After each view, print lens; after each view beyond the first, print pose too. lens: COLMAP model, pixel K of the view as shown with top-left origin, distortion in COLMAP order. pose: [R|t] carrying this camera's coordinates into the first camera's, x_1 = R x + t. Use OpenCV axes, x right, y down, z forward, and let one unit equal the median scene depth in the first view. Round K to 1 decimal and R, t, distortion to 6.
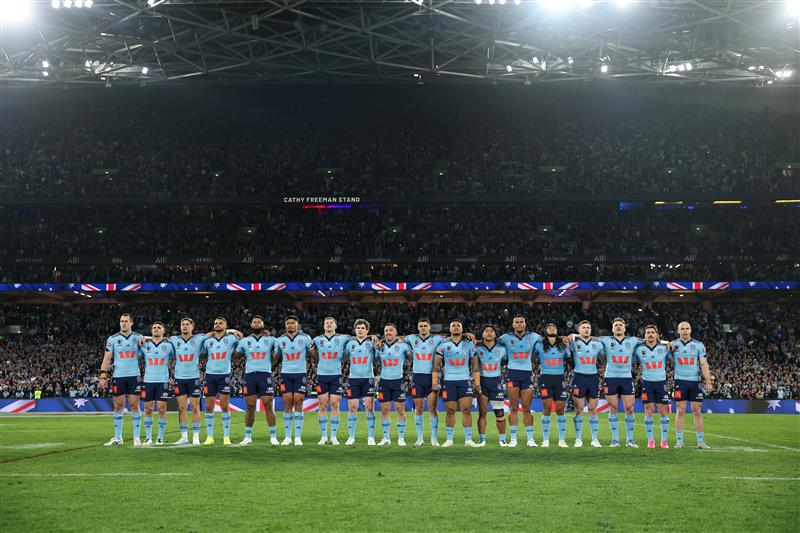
lens RADIAL K [[1094.2, 0, 406.8], [0, 1094.2, 270.3], [0, 0, 1]] dist [0.109925, 0.000000]
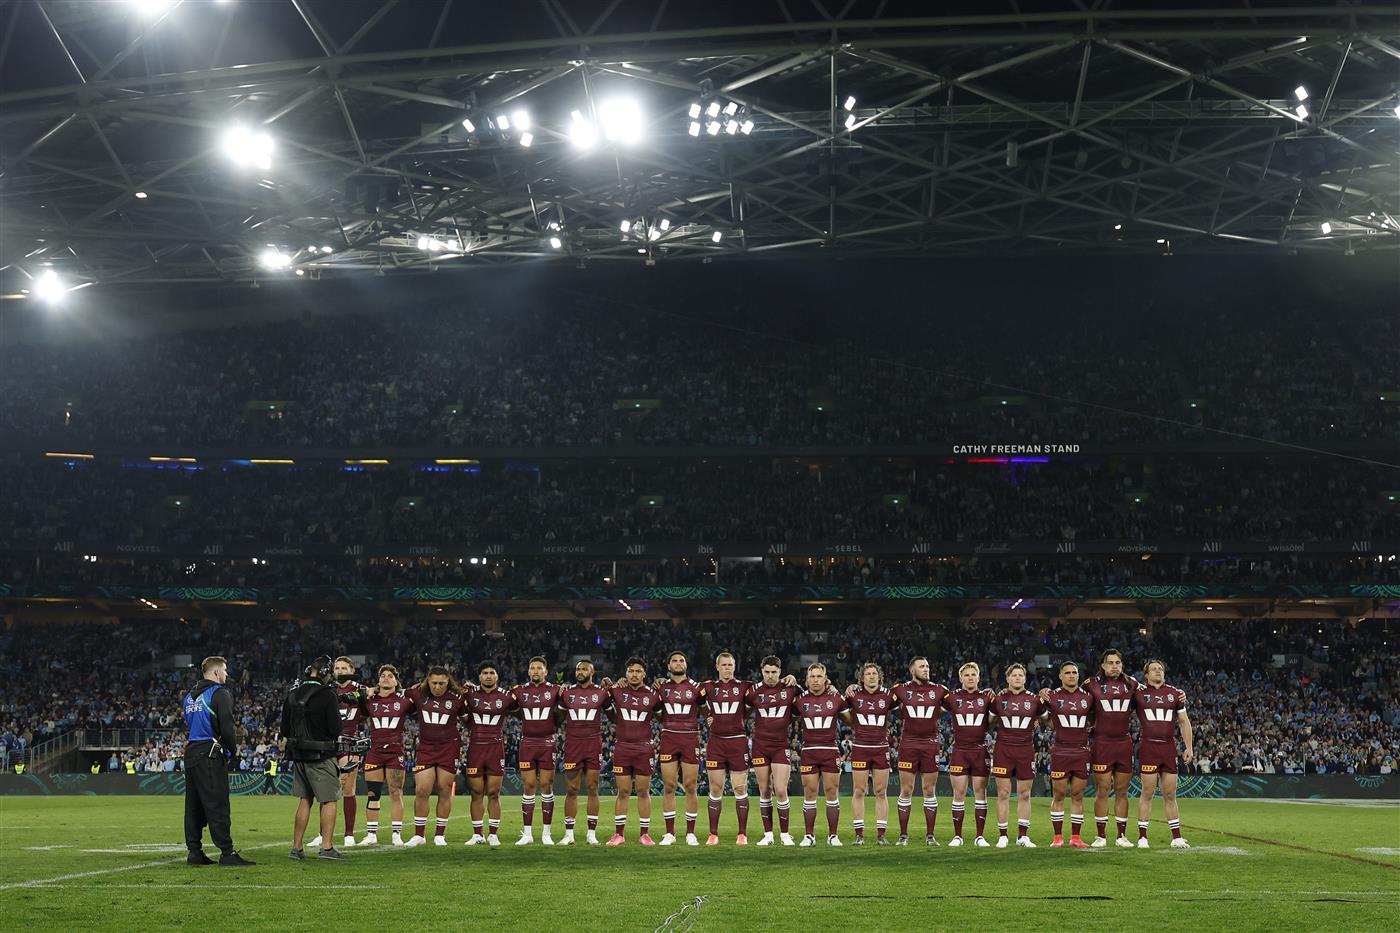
lens RADIAL K [[1794.6, 0, 703.3], [0, 1794.6, 619.5], [0, 0, 1]] dist [0.031146, 0.000000]
pose [[0.999771, 0.001193, -0.021345, -0.230658], [-0.000567, 0.999570, 0.029316, 0.000622], [0.021371, -0.029298, 0.999342, 0.004357]]
